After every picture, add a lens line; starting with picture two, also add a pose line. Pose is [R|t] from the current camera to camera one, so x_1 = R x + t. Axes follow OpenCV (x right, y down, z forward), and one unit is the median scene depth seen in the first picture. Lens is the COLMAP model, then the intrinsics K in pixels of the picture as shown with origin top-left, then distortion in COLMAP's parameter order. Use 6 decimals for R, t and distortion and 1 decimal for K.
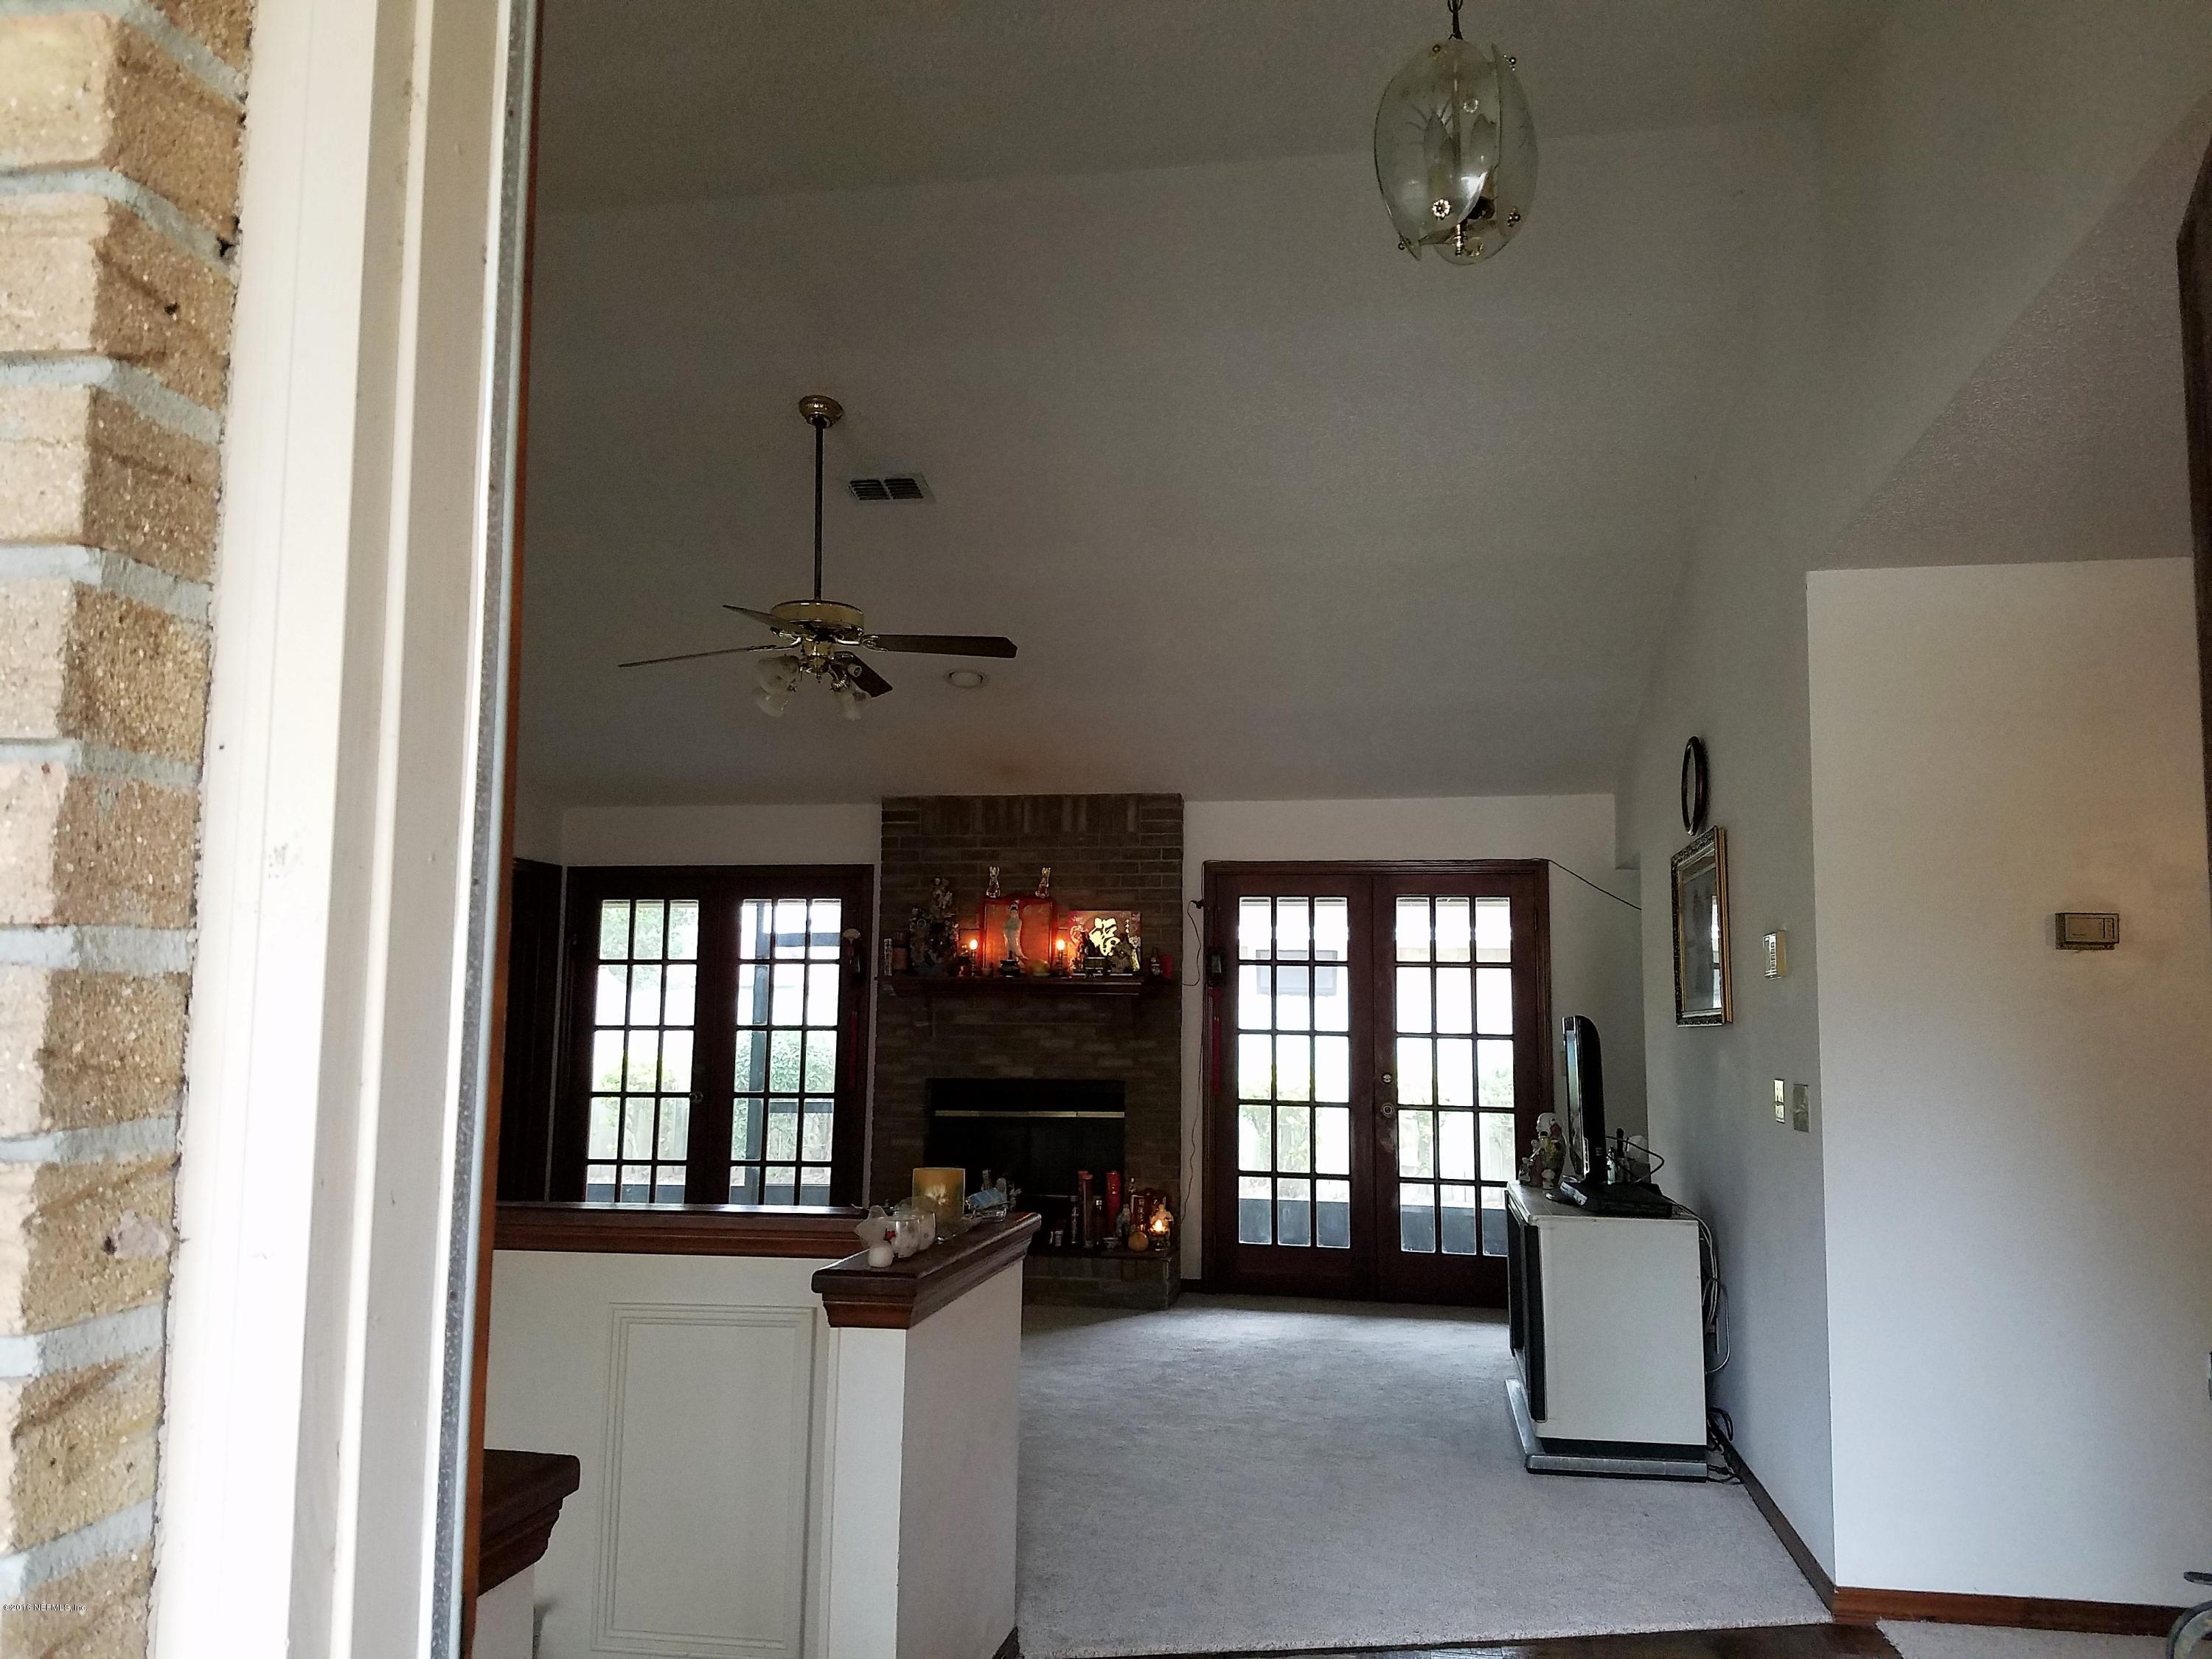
lens RADIAL K [[1631.4, 0, 1070.9], [0, 1631.4, 839.2], [0, 0, 1]] dist [0.293144, -0.487671]
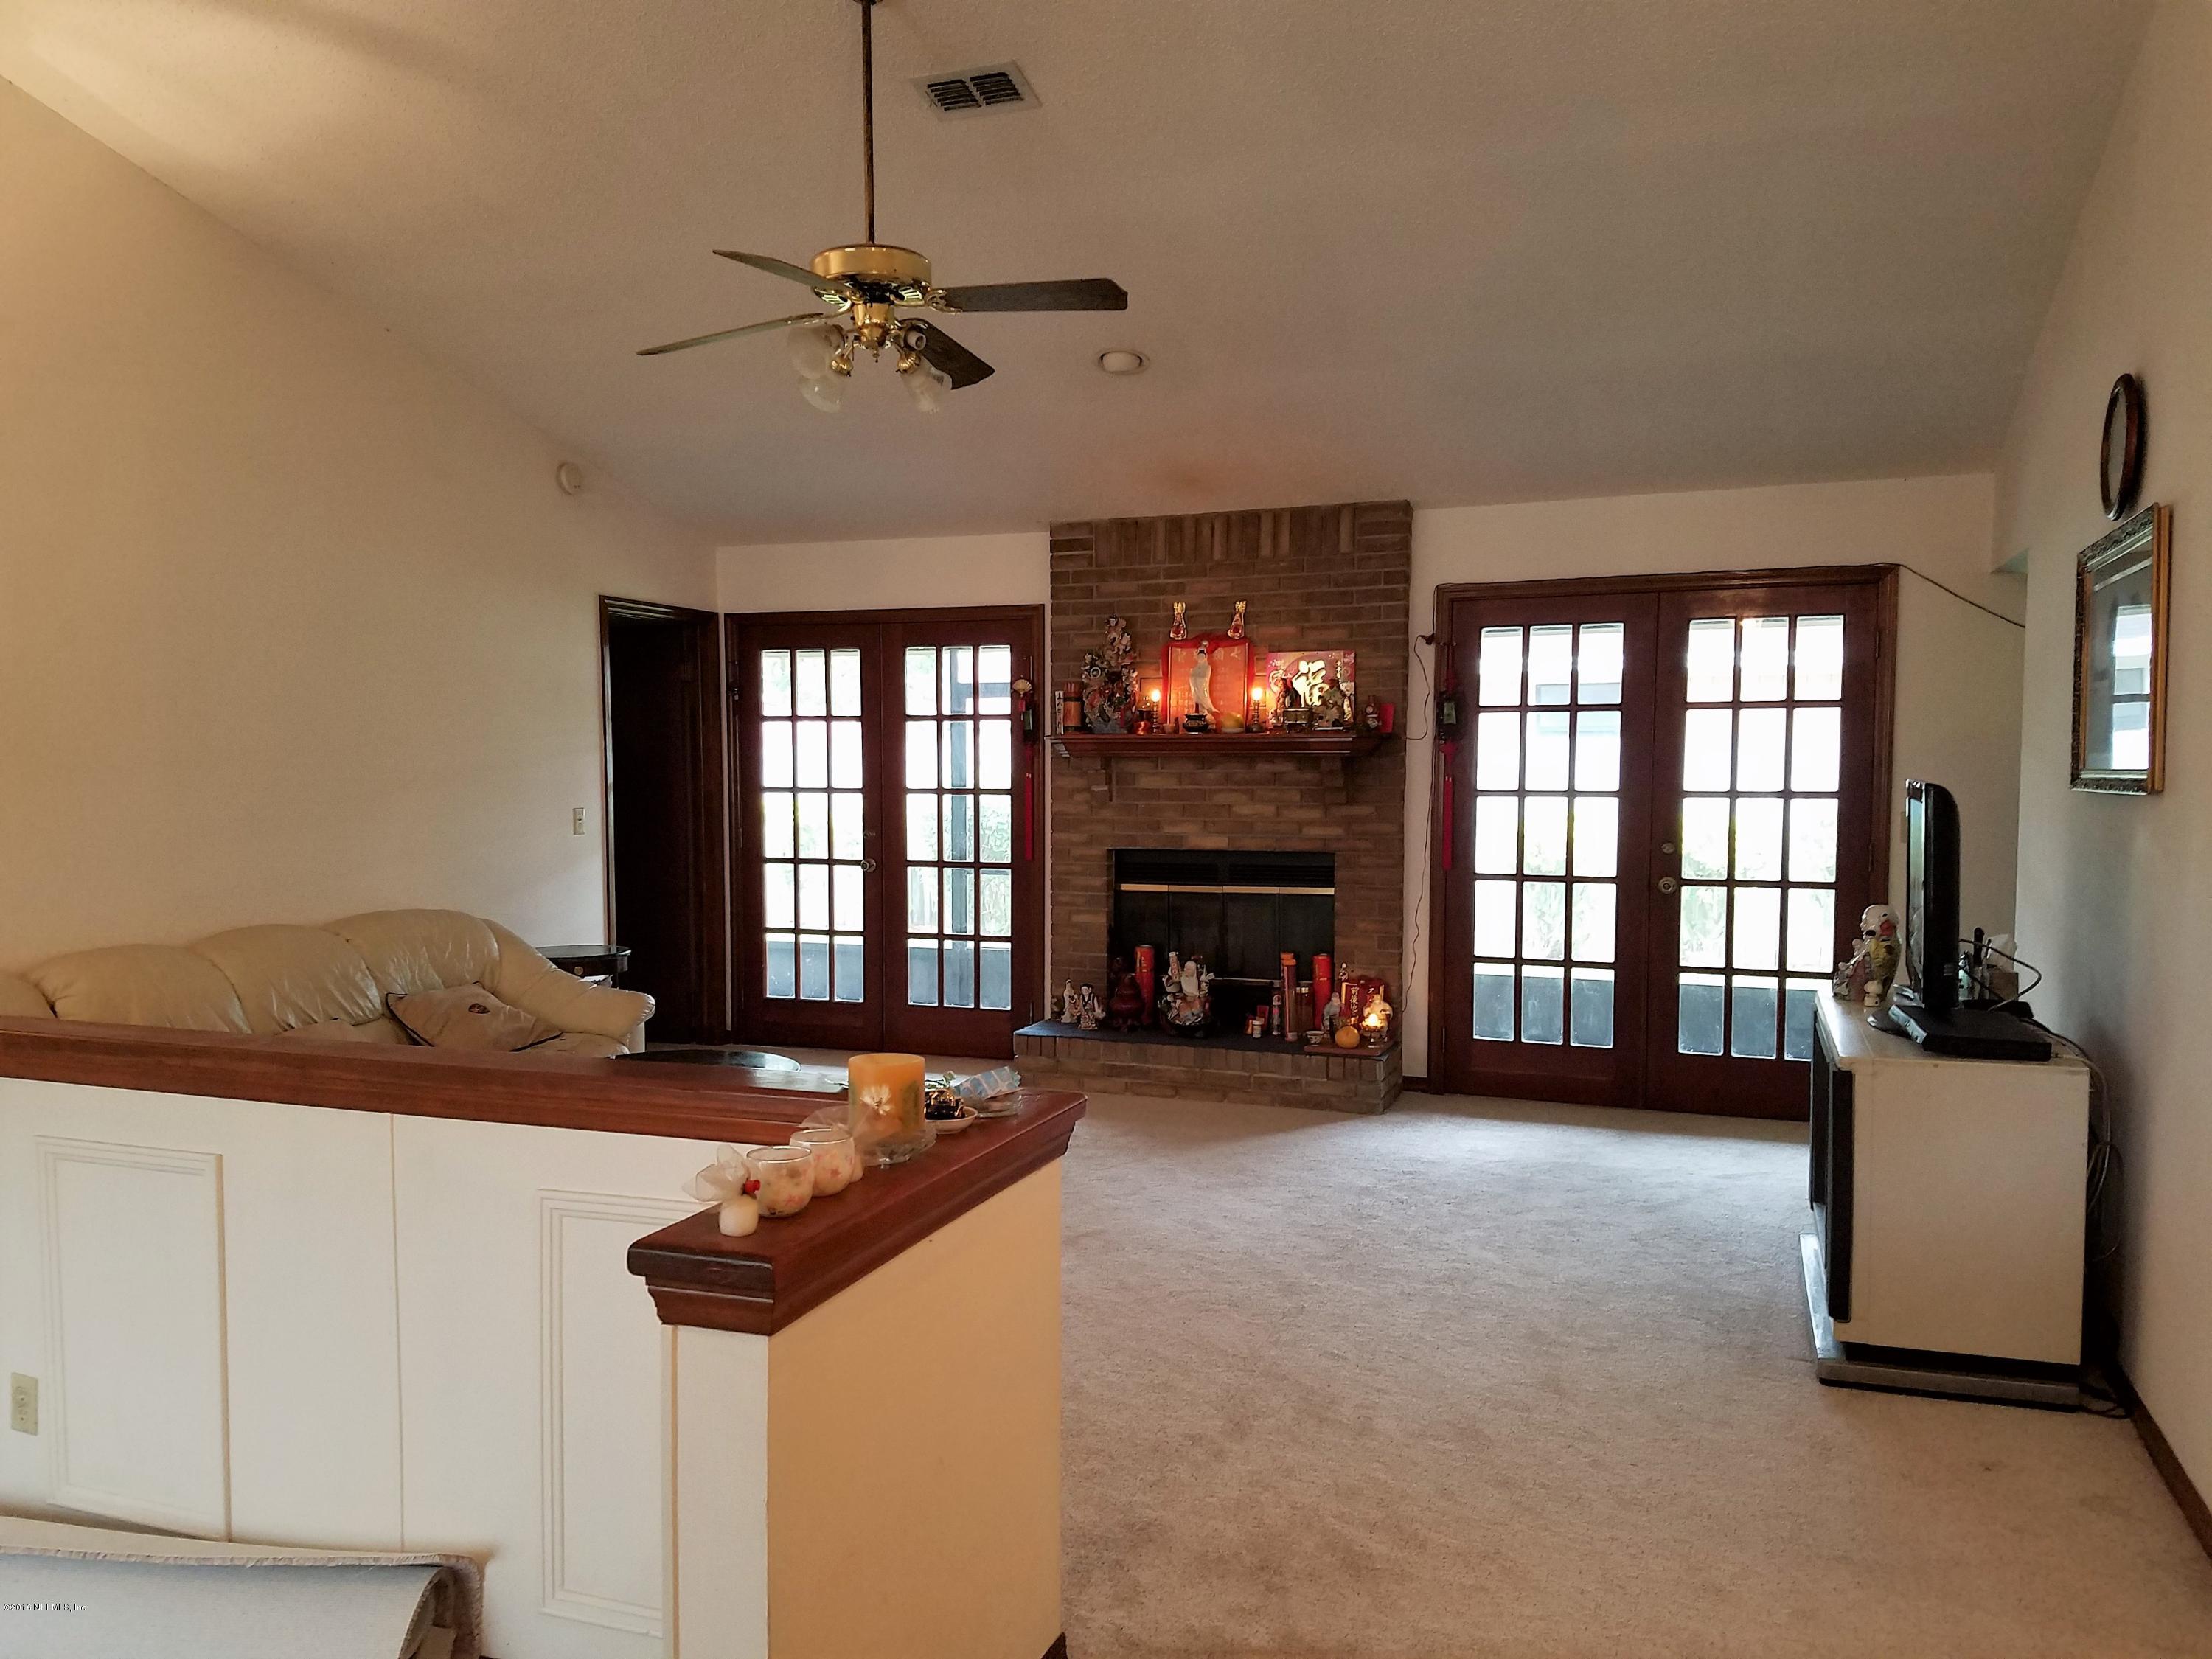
lens RADIAL K [[1631.4, 0, 1070.9], [0, 1631.4, 839.2], [0, 0, 1]] dist [0.293144, -0.487671]
pose [[0.984641, -0.004735, -0.174530, 0.046406], [0.032544, 0.987090, 0.156824, 0.002816], [0.171534, -0.160095, 0.972083, 0.152132]]
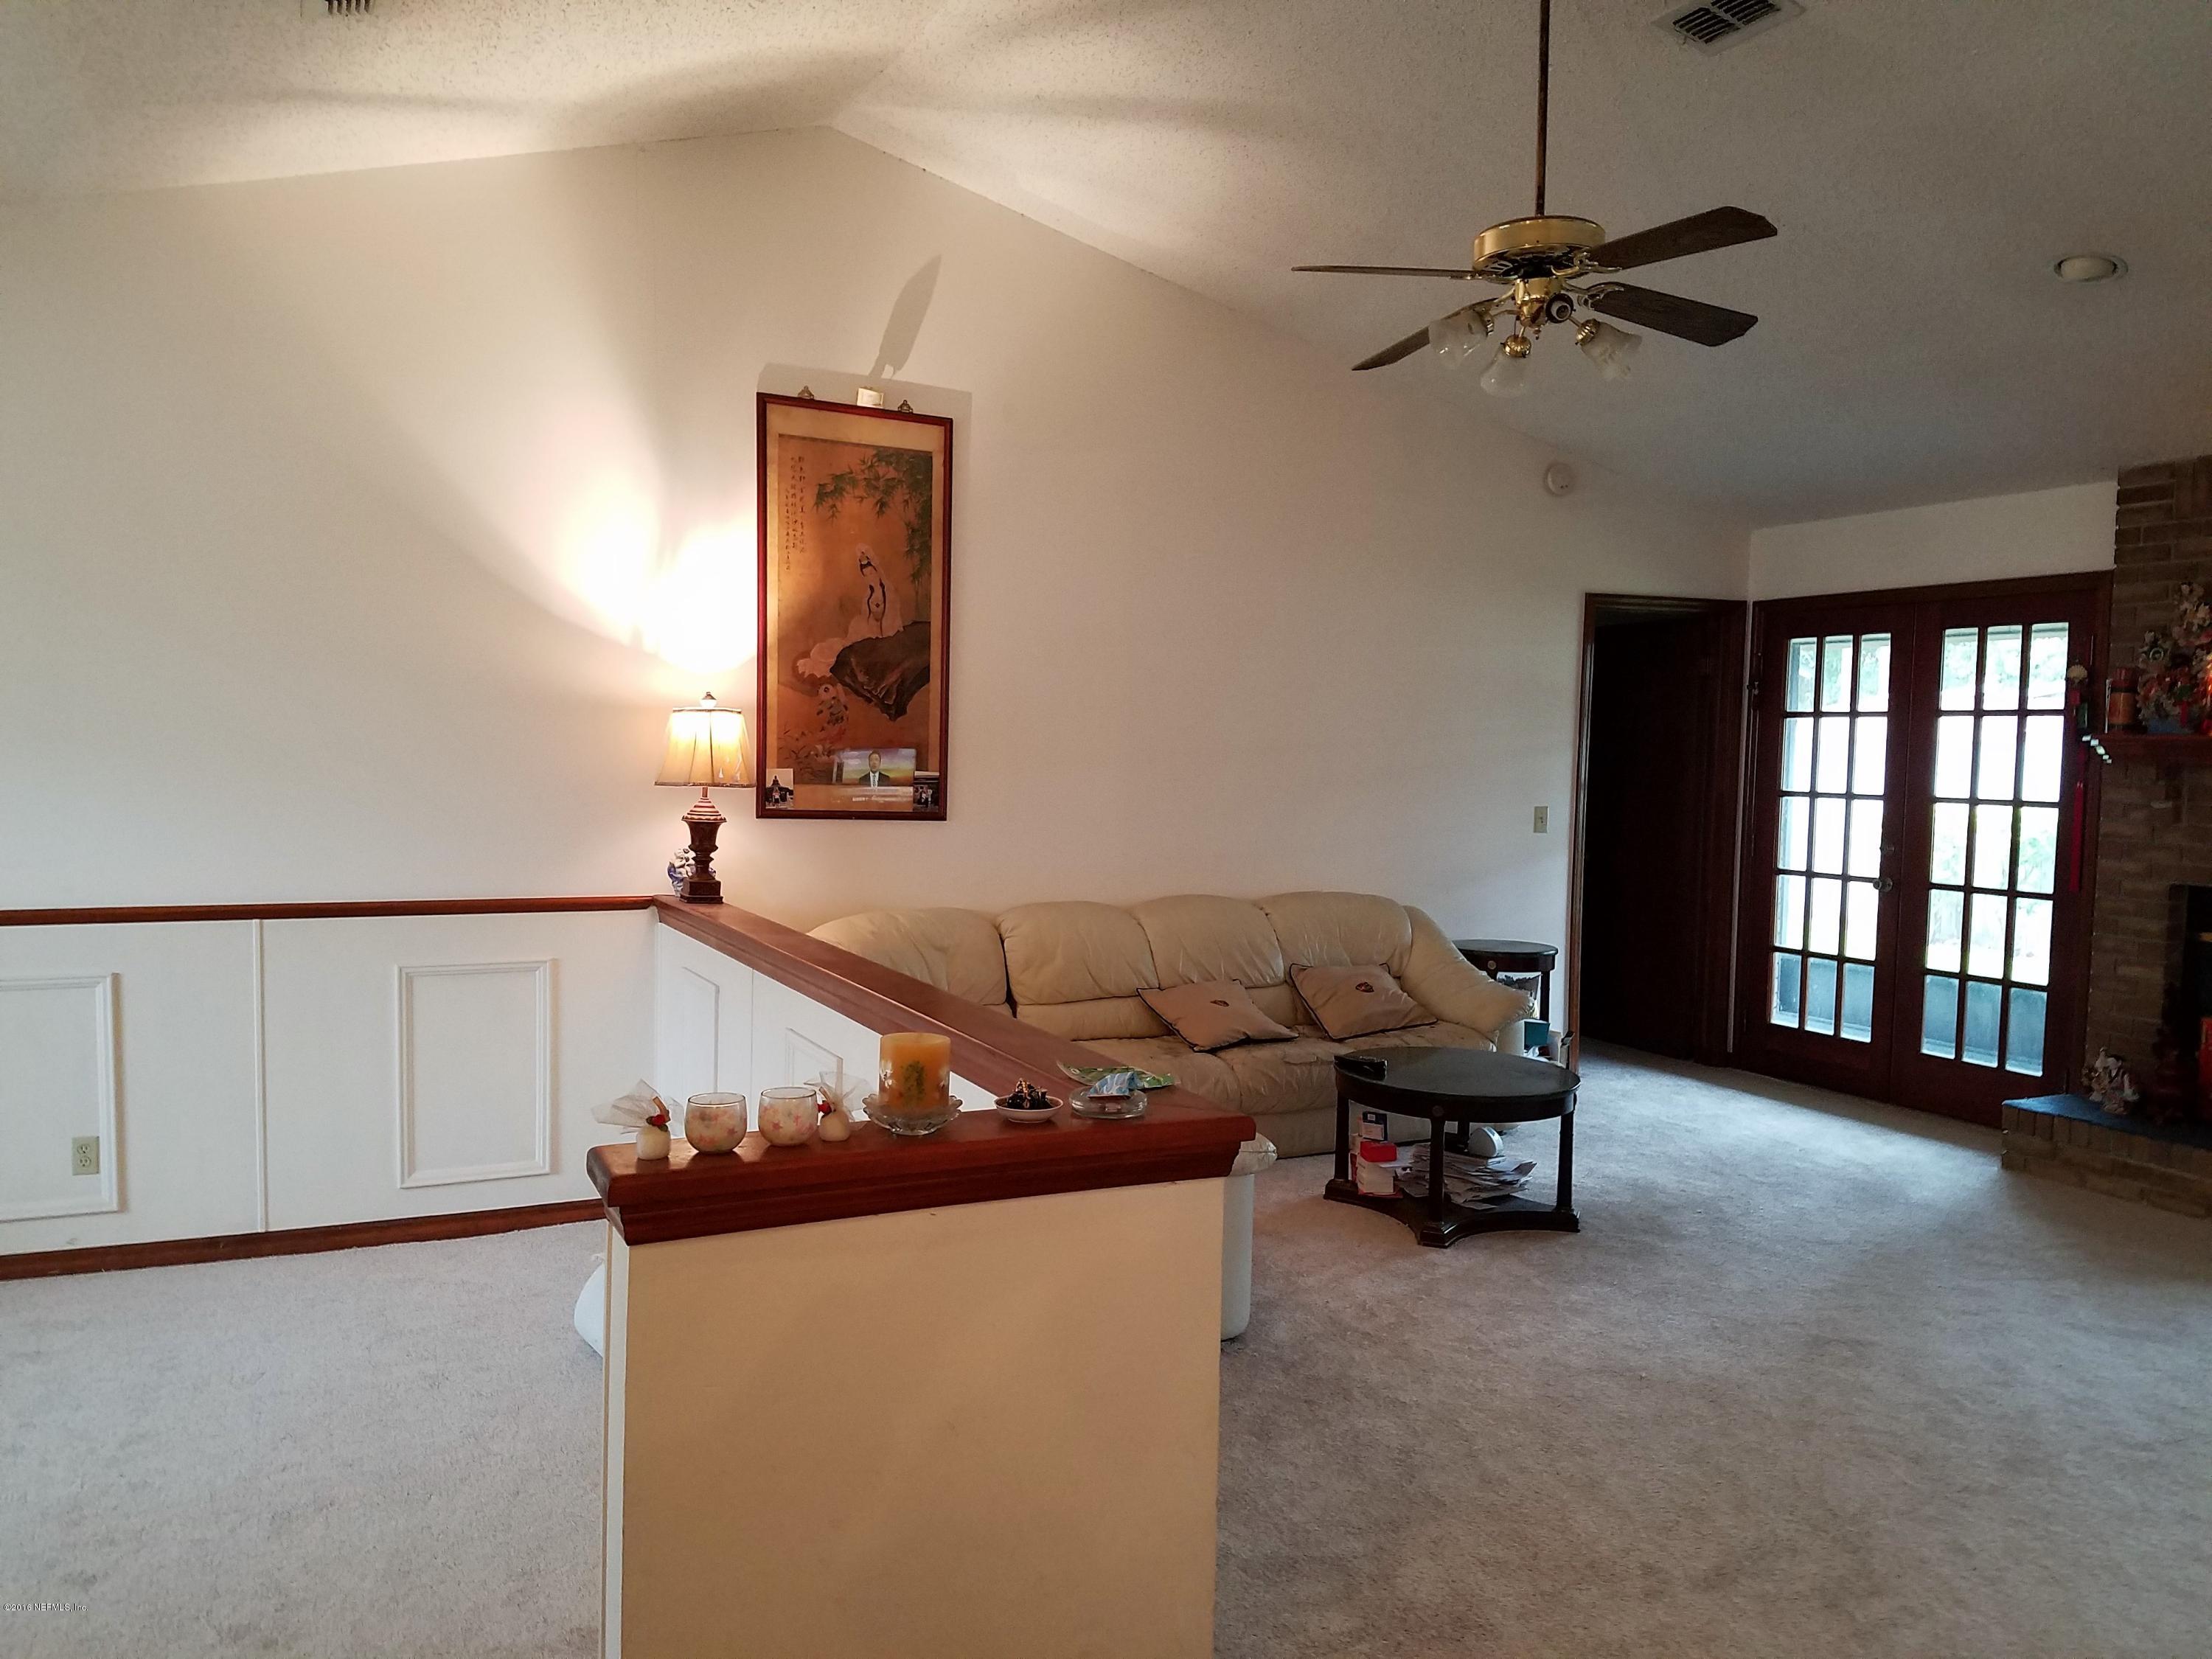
lens RADIAL K [[1655.6, 0, 1106.0], [0, 1655.6, 829.5], [0, 0, 1]] dist [0.112758, -0.191097]
pose [[0.597971, 0.038975, -0.800570, 0.206352], [0.080899, 0.990782, 0.108662, 0.013465], [0.797425, -0.129742, 0.589305, 0.255855]]
